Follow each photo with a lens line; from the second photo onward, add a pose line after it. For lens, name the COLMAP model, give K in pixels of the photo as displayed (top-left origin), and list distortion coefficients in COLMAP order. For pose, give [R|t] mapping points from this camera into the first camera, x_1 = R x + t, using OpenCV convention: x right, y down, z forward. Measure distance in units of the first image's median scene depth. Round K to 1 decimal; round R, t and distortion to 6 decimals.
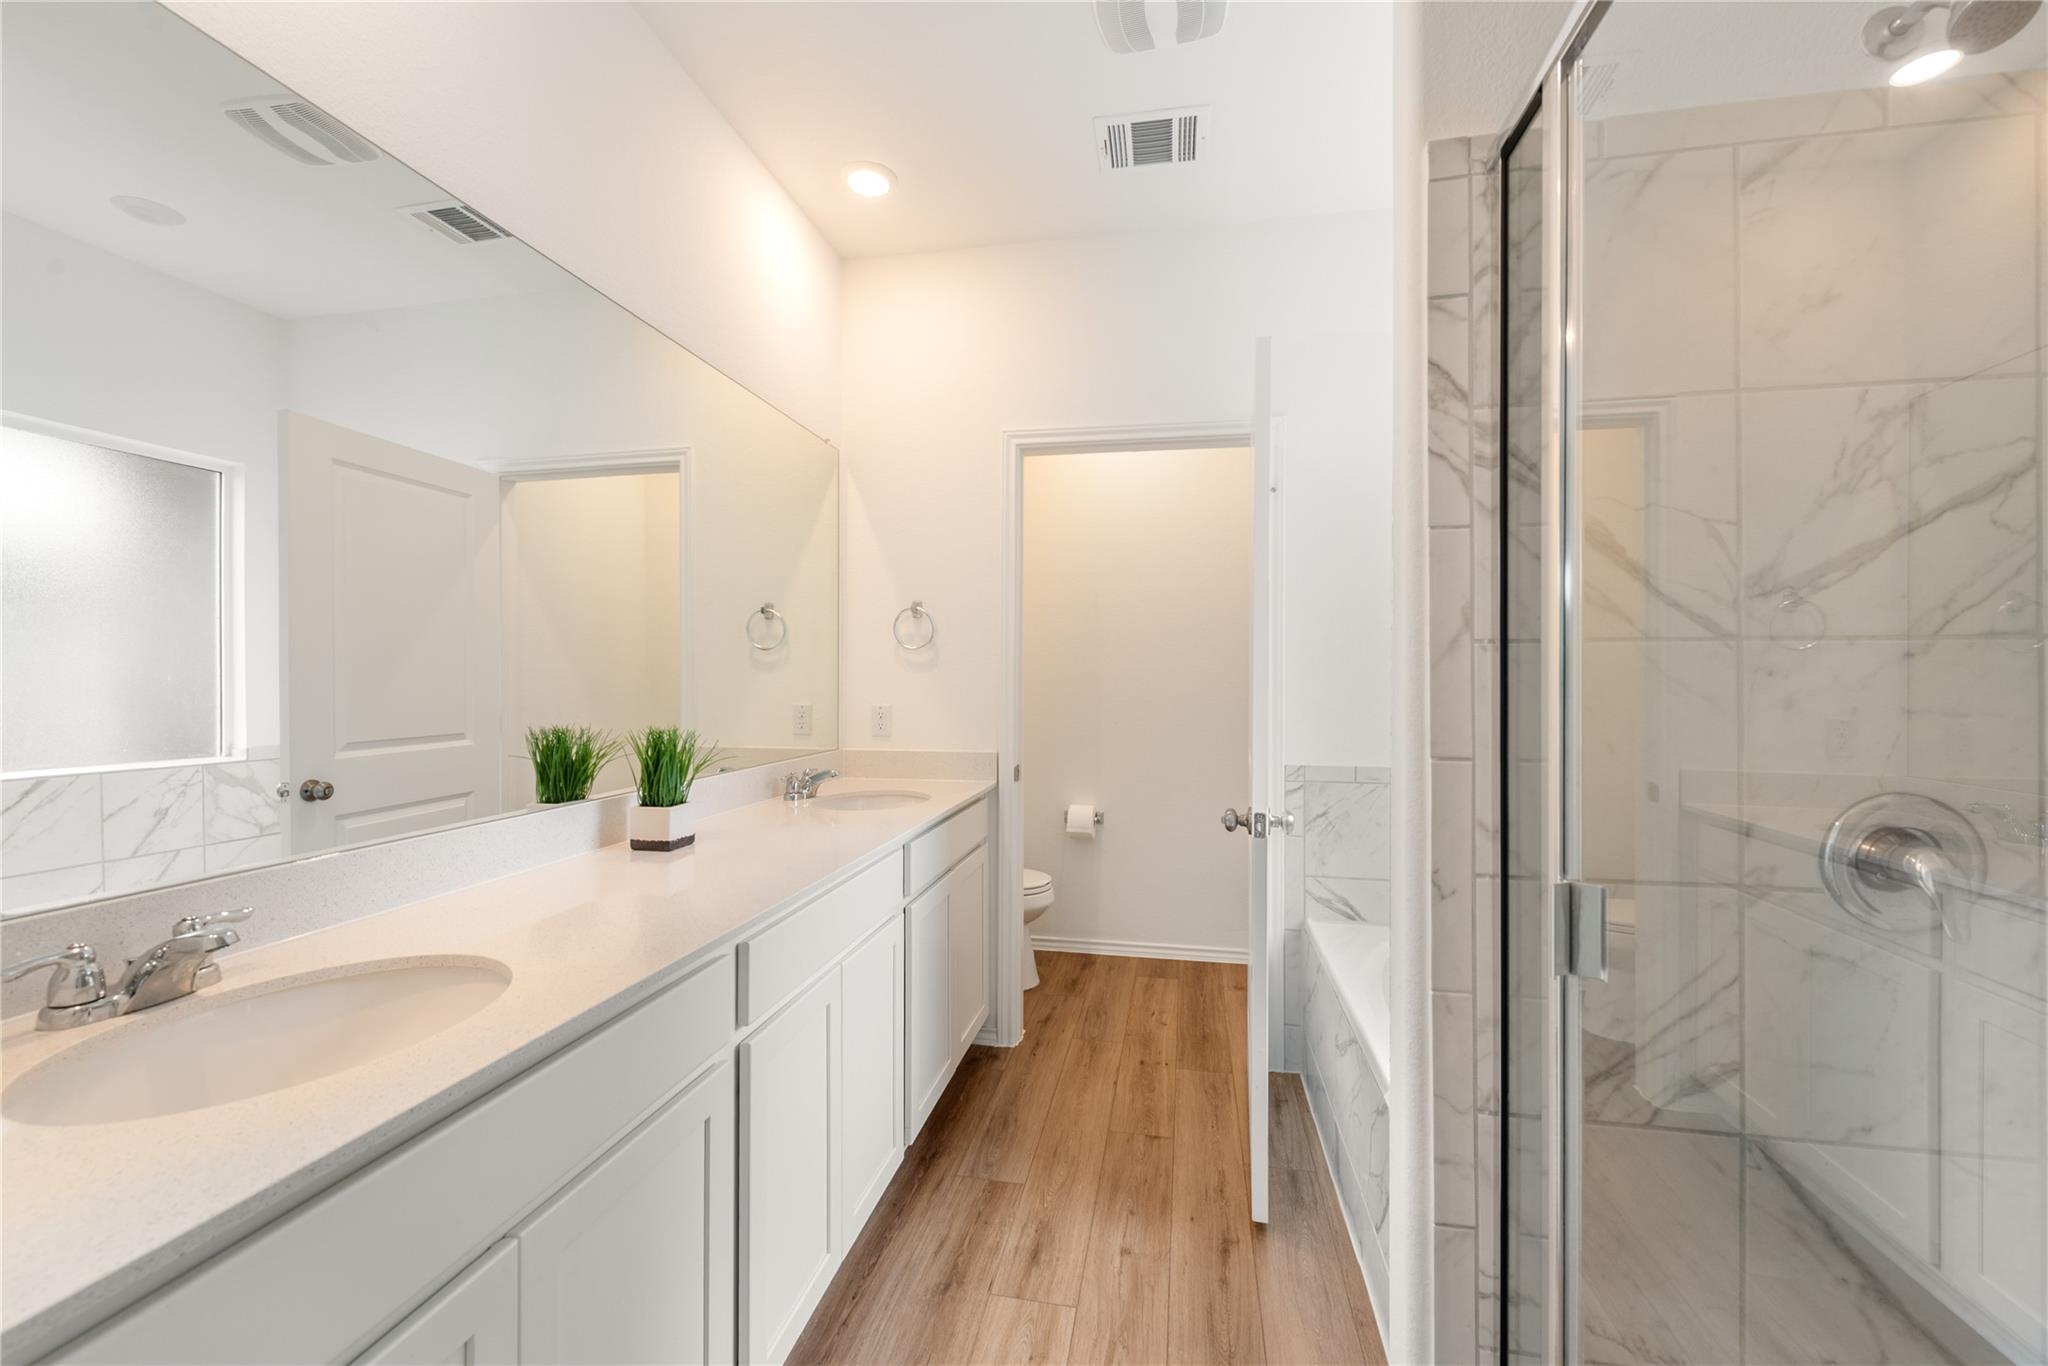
lens RADIAL K [[838.8, 0, 1014.5], [0, 838.8, 679.7], [0, 0, 1]] dist [0.001100, -0.000025]
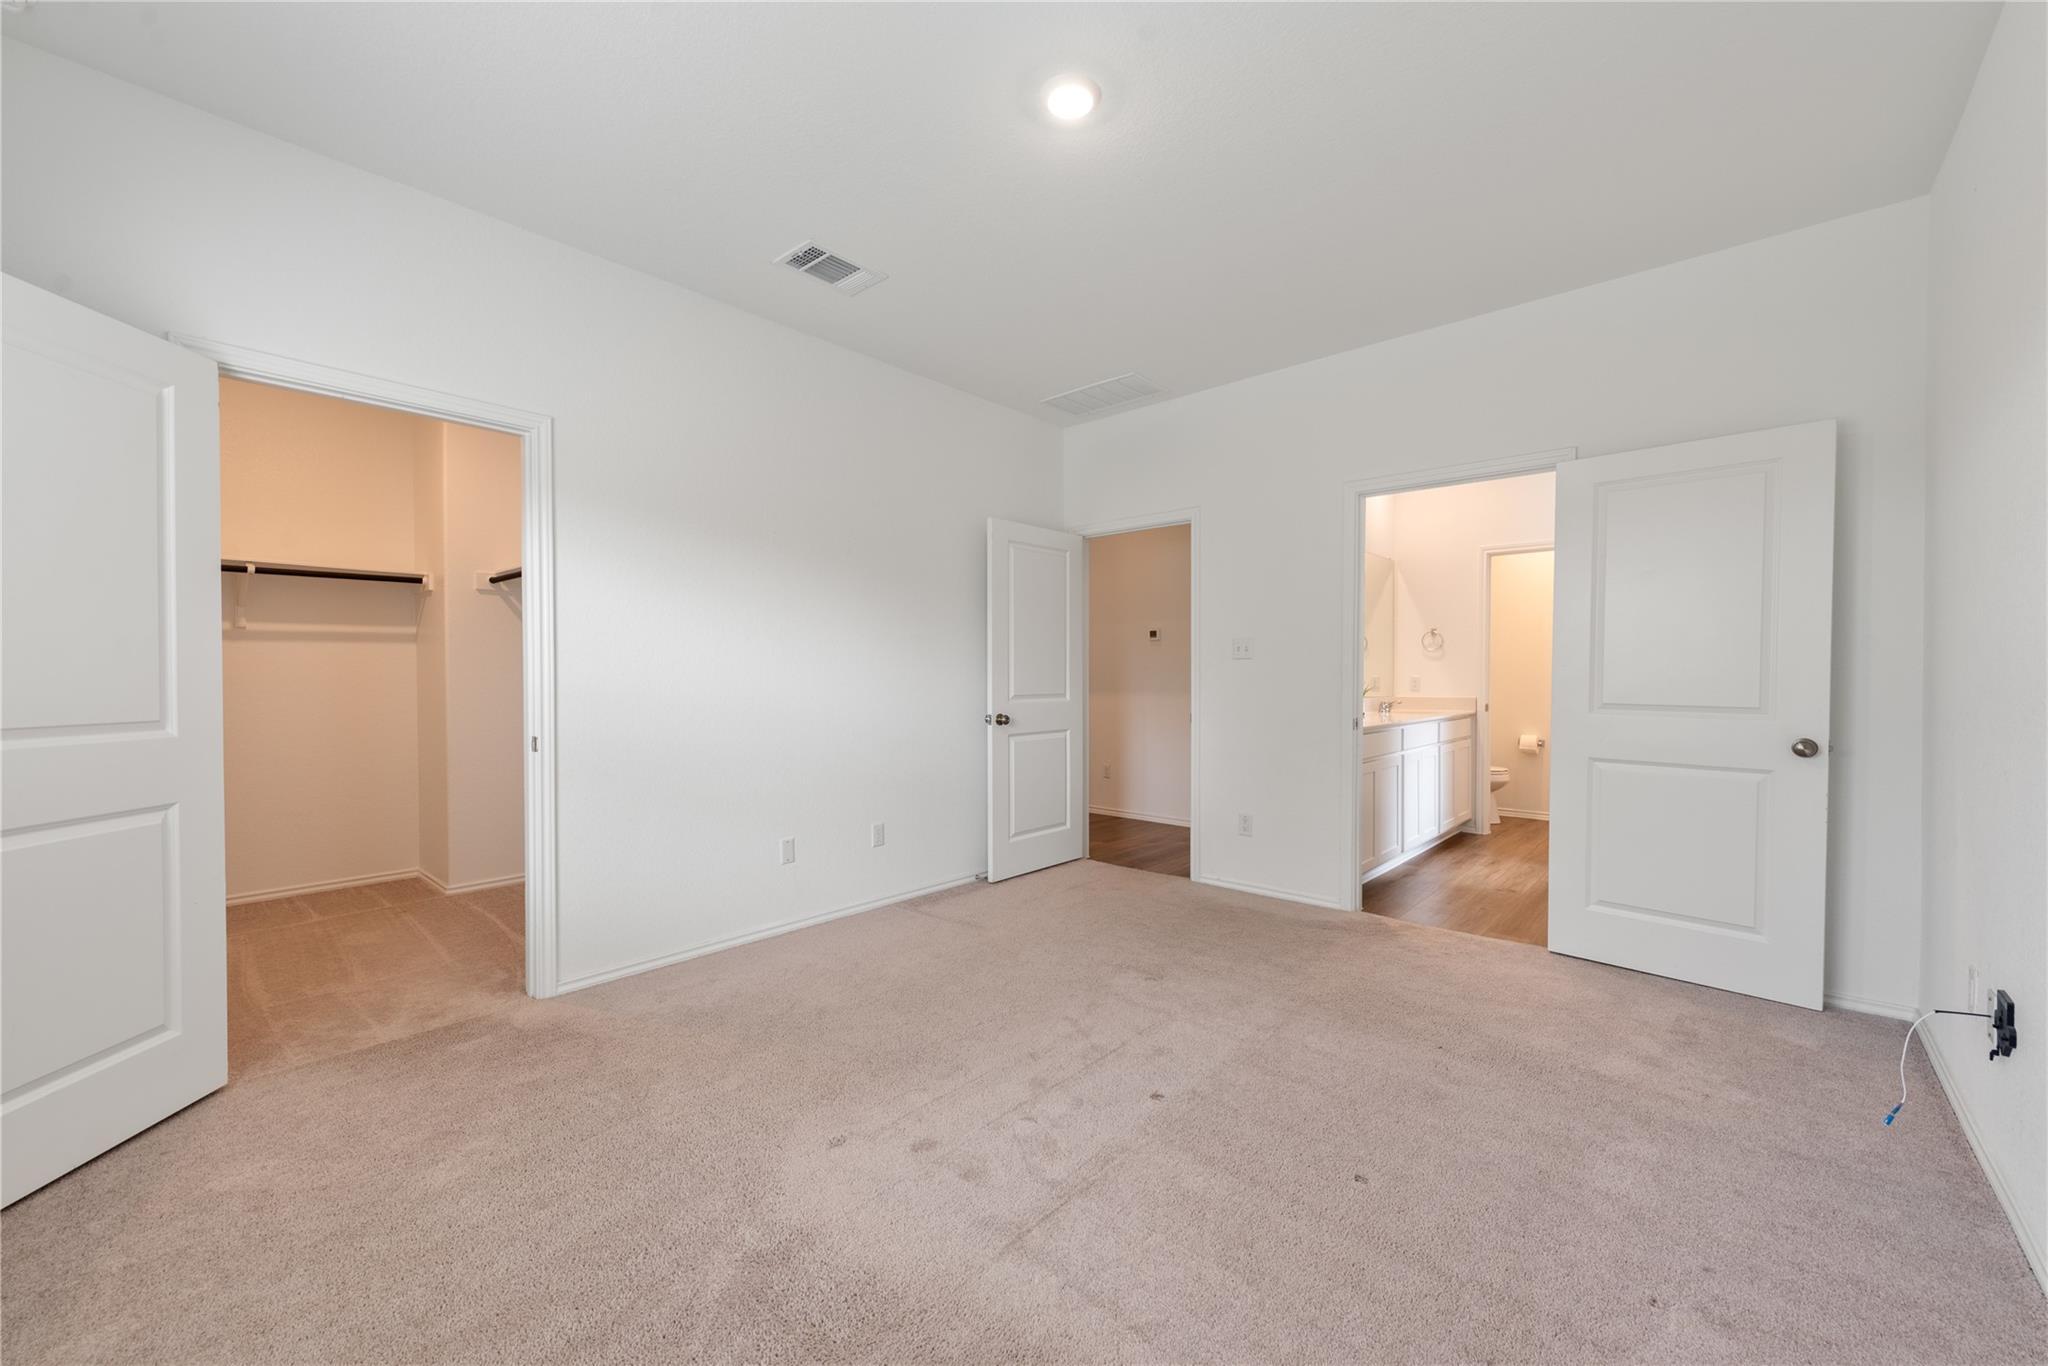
lens RADIAL K [[791.2, 0, 1030.1], [0, 791.2, 686.3], [0, 0, 1]] dist [-0.001662, -0.000319]
pose [[0.863298, 0.003602, -0.504682, 0.015214], [0.005006, 0.999864, 0.015700, 0.019929], [0.504670, -0.016080, 0.863162, -1.317246]]
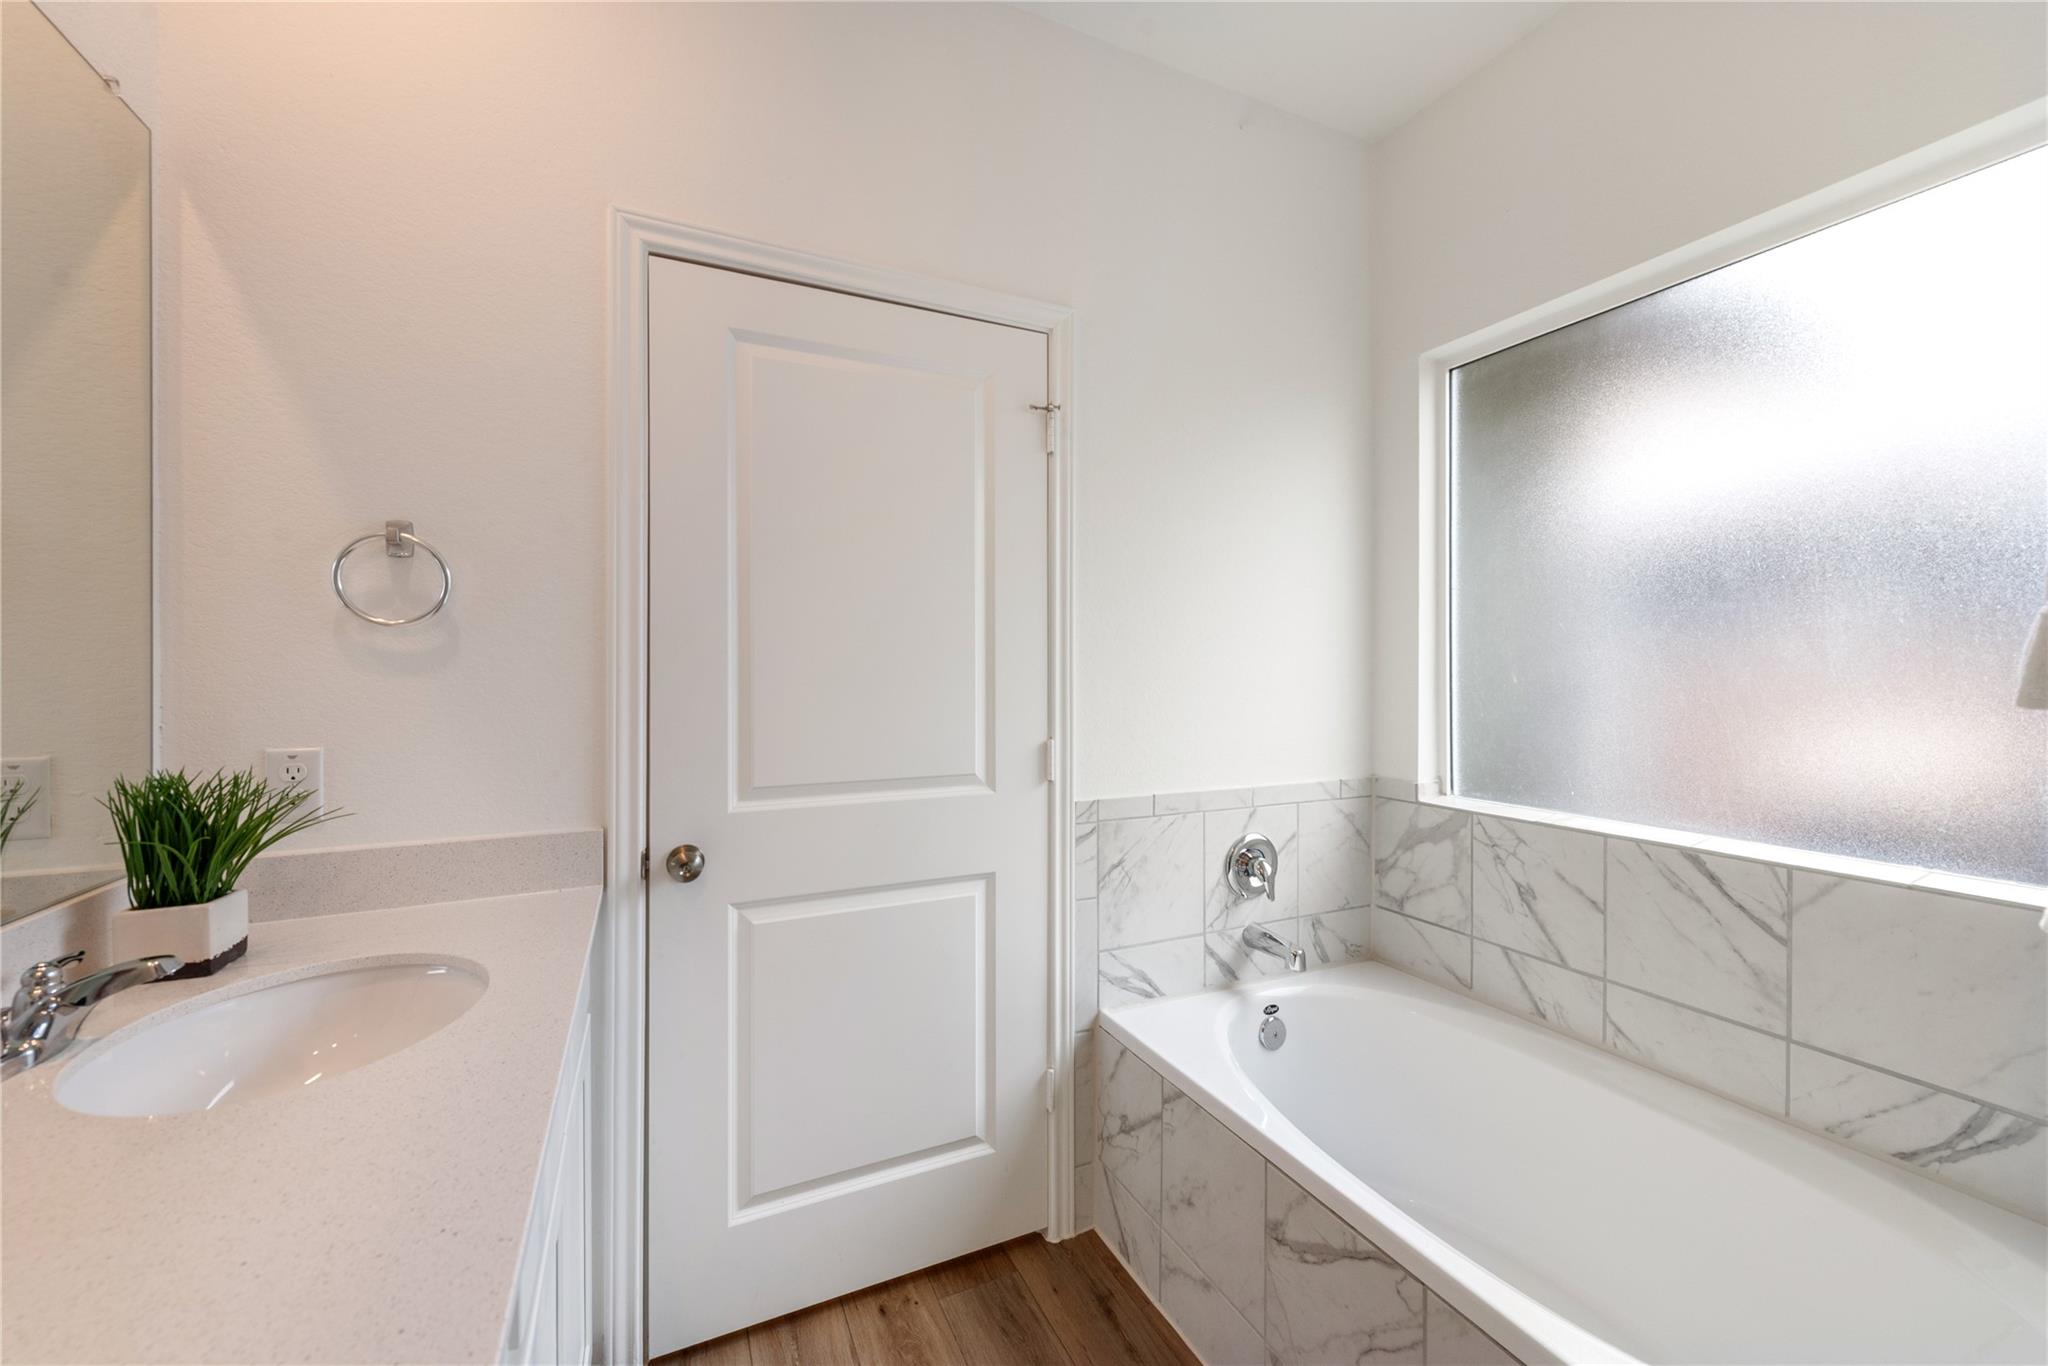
lens RADIAL K [[791.2, 0, 1031.5], [0, 791.2, 671.1], [0, 0, 1]] dist [-0.001662, -0.000319]
pose [[0.796653, -0.004393, 0.604421, -0.104280], [0.010985, 0.999914, -0.007212, -0.004220], [-0.604337, 0.012385, 0.796633, 0.455963]]
